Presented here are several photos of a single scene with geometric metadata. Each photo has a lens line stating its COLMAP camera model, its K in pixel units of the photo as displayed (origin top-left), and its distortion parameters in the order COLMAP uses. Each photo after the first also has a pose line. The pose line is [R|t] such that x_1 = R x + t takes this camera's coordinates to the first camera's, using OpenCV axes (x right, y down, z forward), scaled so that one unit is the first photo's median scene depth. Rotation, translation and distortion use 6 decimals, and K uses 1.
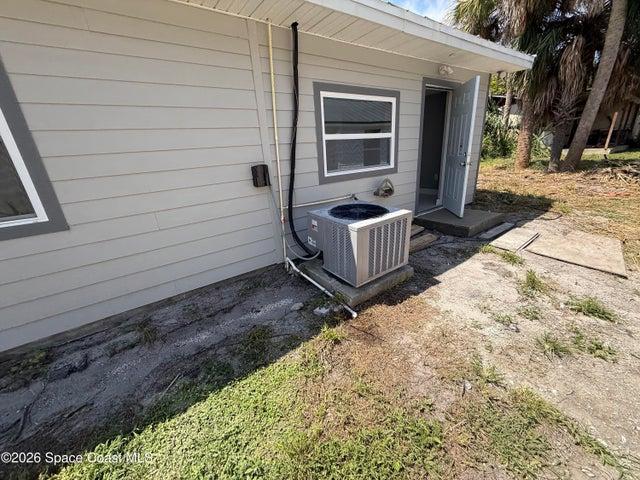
lens RADIAL K [[254.6, 0, 319.5], [0, 254.6, 241.5], [0, 0, 1]] dist [0.001450, -0.000628]
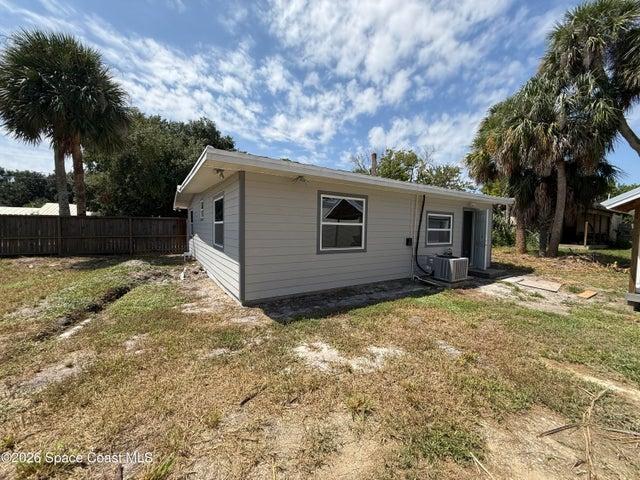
lens RADIAL K [[254.6, 0, 321.4], [0, 254.6, 239.9], [0, 0, 1]] dist [0.001450, -0.000628]
pose [[0.995460, 0.081690, -0.048841, -0.505437], [-0.092300, 0.953794, -0.285933, 0.286001], [0.023227, 0.289143, 0.957004, -0.795491]]
